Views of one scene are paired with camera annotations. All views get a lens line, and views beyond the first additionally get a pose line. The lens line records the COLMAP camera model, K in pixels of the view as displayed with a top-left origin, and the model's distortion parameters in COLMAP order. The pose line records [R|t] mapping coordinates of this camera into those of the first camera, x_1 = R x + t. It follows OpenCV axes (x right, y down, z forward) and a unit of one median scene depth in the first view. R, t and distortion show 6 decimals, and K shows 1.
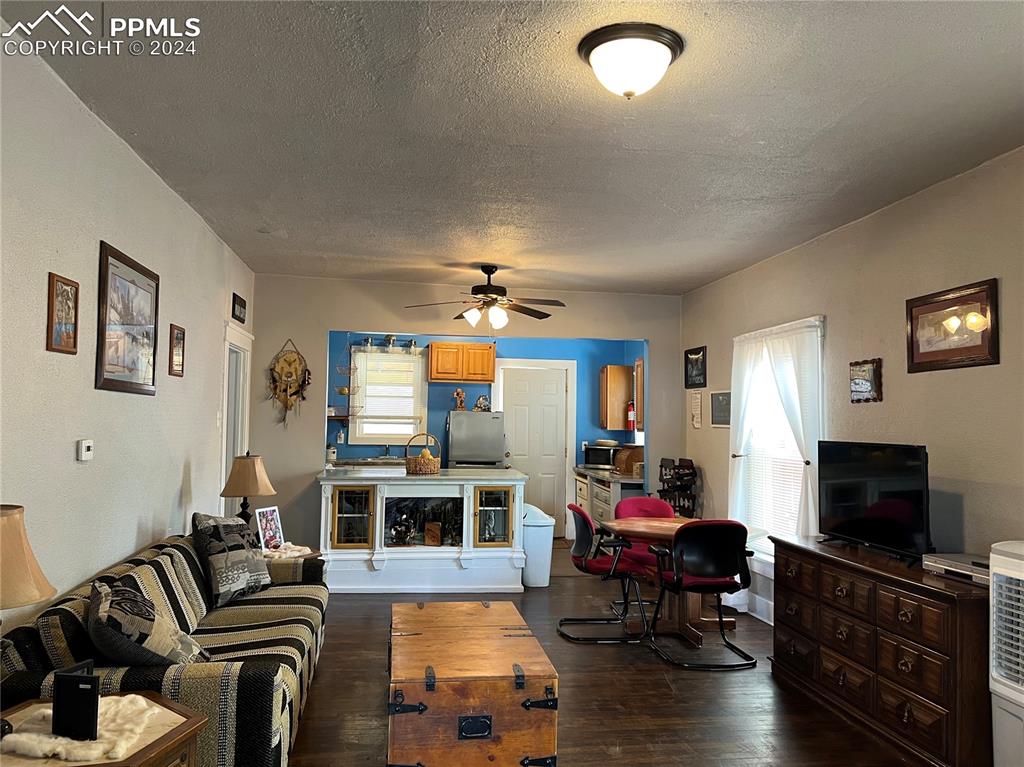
lens RADIAL K [[765.7, 0, 517.1], [0, 765.7, 384.8], [0, 0, 1]] dist [0.107685, -0.156031]
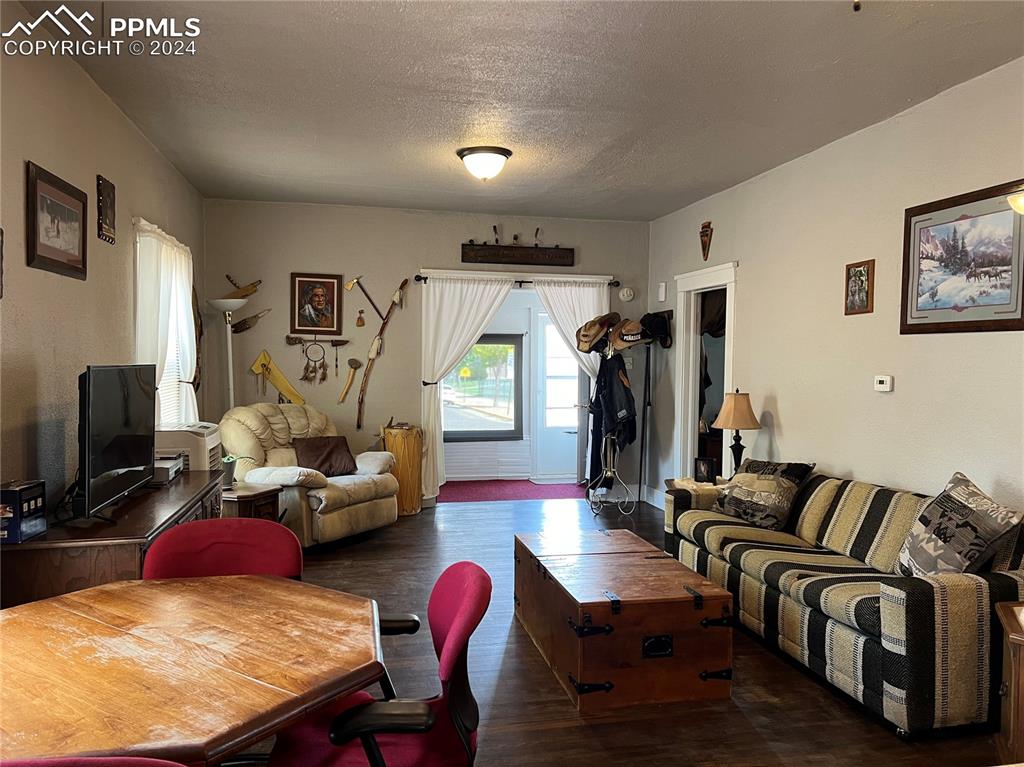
lens RADIAL K [[765.7, 0, 517.1], [0, 765.7, 384.8], [0, 0, 1]] dist [0.107685, -0.156031]
pose [[-0.998181, -0.025829, -0.054479, 0.062705], [-0.024949, 0.999548, -0.016777, 0.063254], [0.054887, -0.015387, -0.998374, 1.160297]]
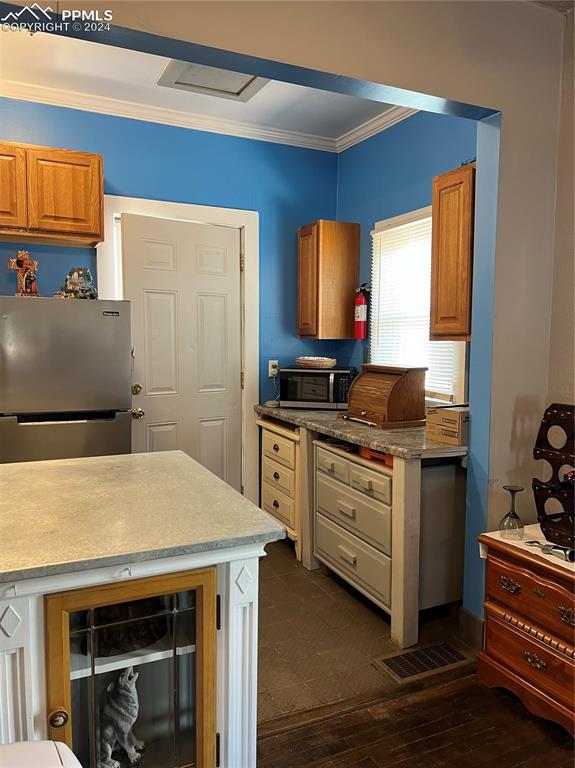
lens RADIAL K [[574.3, 0, 287.5], [0, 574.3, 384.0], [0, 0, 1]] dist [0.107685, -0.156031]
pose [[0.958007, -0.032533, 0.284892, -0.035713], [-0.004803, 0.991583, 0.129382, 0.052219], [-0.286703, -0.125317, 0.949788, 0.849654]]
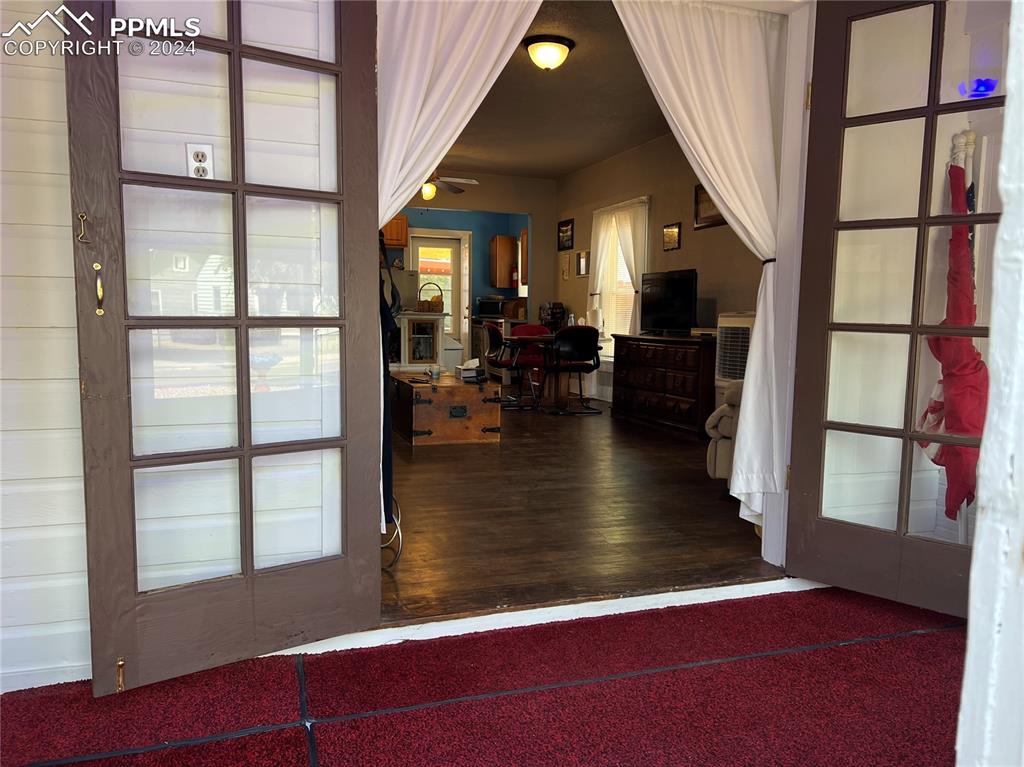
lens RADIAL K [[765.7, 0, 517.1], [0, 765.7, 384.8], [0, 0, 1]] dist [0.107685, -0.156031]
pose [[0.983249, -0.018587, 0.181319, -0.119230], [-0.007574, 0.989761, 0.142536, 0.052571], [-0.182112, -0.141522, 0.973040, -0.395637]]
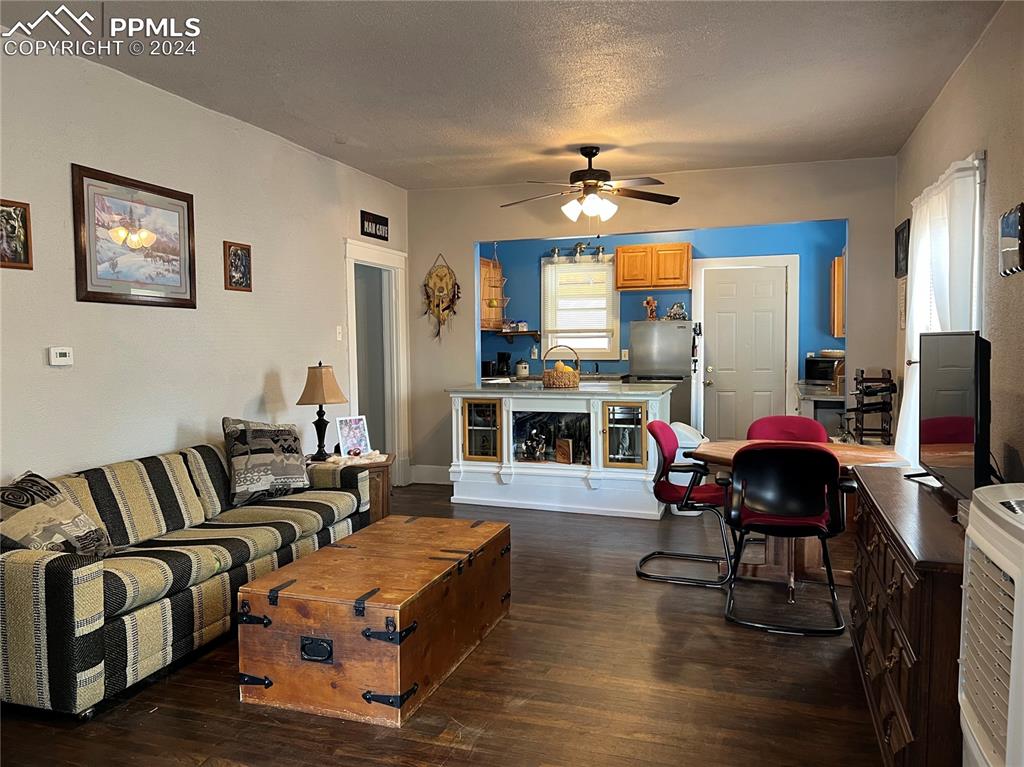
lens RADIAL K [[765.7, 0, 517.1], [0, 765.7, 384.8], [0, 0, 1]] dist [0.107685, -0.156031]
pose [[0.890540, -0.000009, -0.454905, 0.274308], [0.045691, 0.994945, 0.089427, 0.028121], [0.452604, -0.100423, 0.886039, 0.156804]]
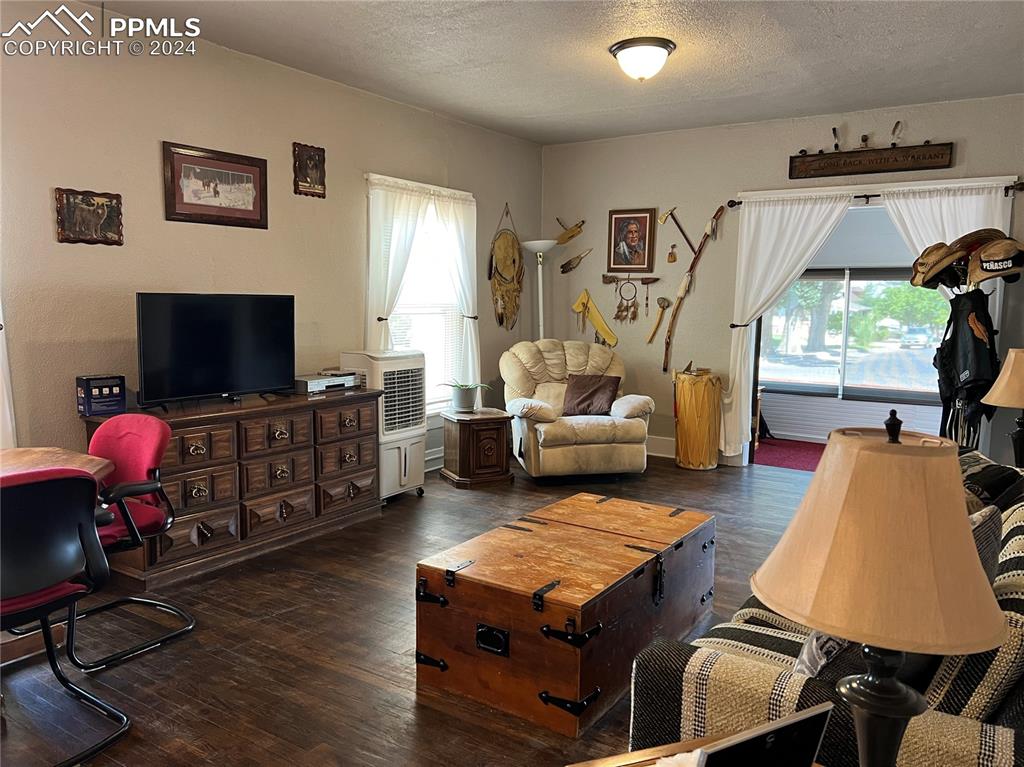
lens RADIAL K [[765.7, 0, 517.1], [0, 765.7, 384.8], [0, 0, 1]] dist [0.107685, -0.156031]
pose [[-0.737899, -0.105859, 0.666558, -0.322041], [-0.061995, 0.994079, 0.089244, 0.050306], [-0.672058, 0.024530, -0.740092, 0.956206]]
